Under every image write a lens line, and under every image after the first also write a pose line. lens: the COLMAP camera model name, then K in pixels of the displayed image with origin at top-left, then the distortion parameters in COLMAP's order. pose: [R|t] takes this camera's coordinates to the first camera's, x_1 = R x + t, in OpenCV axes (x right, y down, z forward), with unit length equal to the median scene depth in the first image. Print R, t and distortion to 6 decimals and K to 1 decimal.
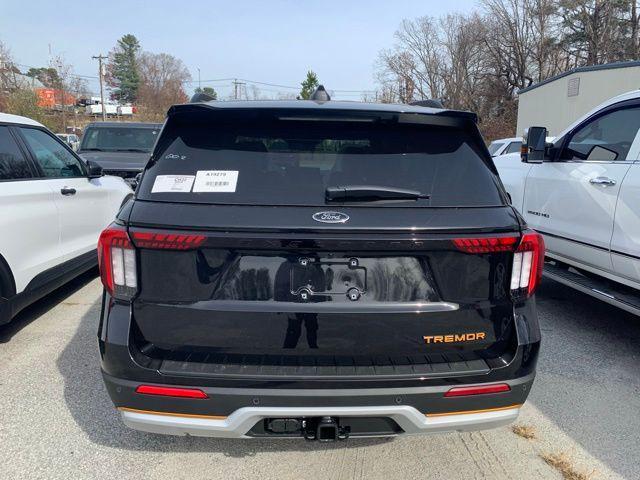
lens RADIAL K [[465.5, 0, 319.2], [0, 465.5, 241.7], [0, 0, 1]] dist [0.006167, 0.000598]
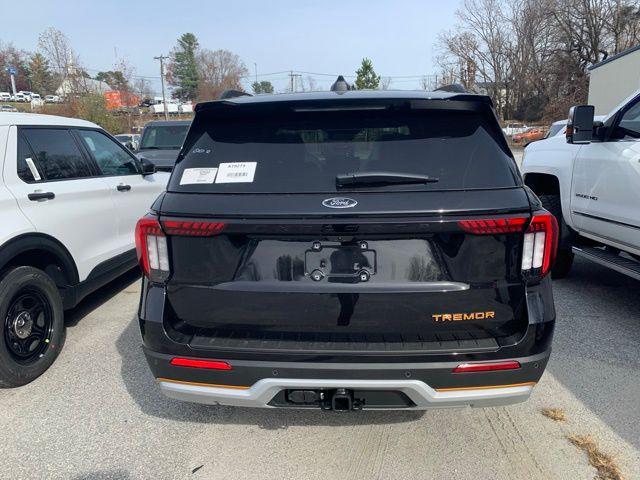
lens RADIAL K [[468.1, 0, 324.6], [0, 468.1, 246.7], [0, 0, 1]] dist [0.007225, -0.003180]
pose [[0.993427, -0.015346, -0.113435, 0.101879], [0.018633, 0.999435, 0.027971, 0.016050], [0.112942, -0.029901, 0.993152, -0.064387]]
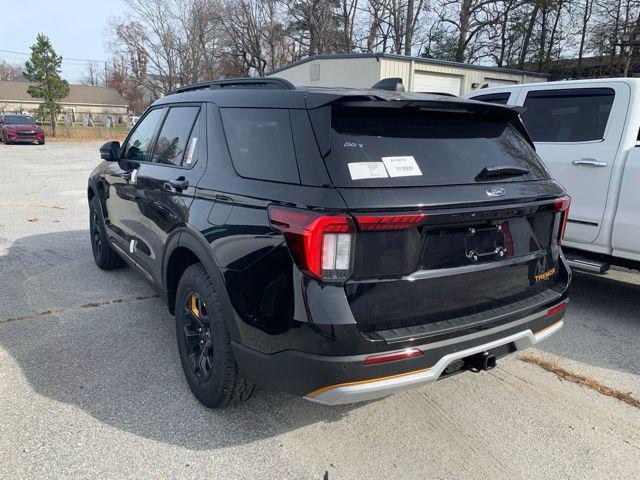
lens RADIAL K [[464.4, 0, 305.0], [0, 464.4, 235.9], [0, 0, 1]] dist [0.009041, -0.003242]
pose [[0.884699, -0.102278, 0.454804, -0.931135], [0.085492, 0.994685, 0.057386, -0.045880], [-0.458256, -0.011887, 0.888741, 0.104700]]
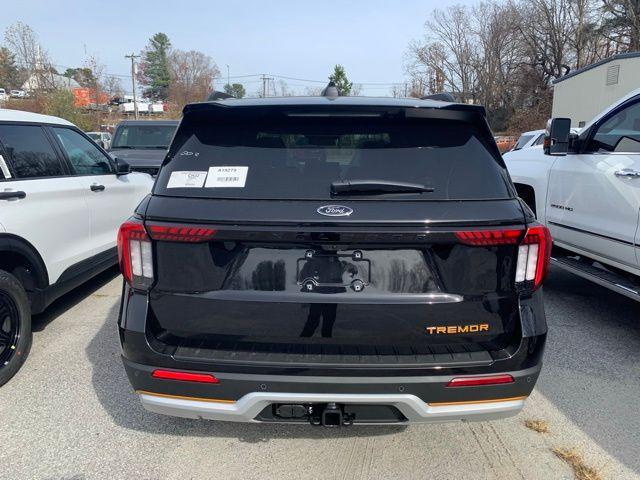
lens RADIAL K [[467.3, 0, 316.4], [0, 467.3, 239.5], [0, 0, 1]] dist [0.006534, 0.003475]
pose [[0.997840, 0.000141, -0.065688, 0.048384], [0.000258, 0.999982, 0.006073, 0.004701], [0.065688, -0.006077, 0.997822, -0.037221]]
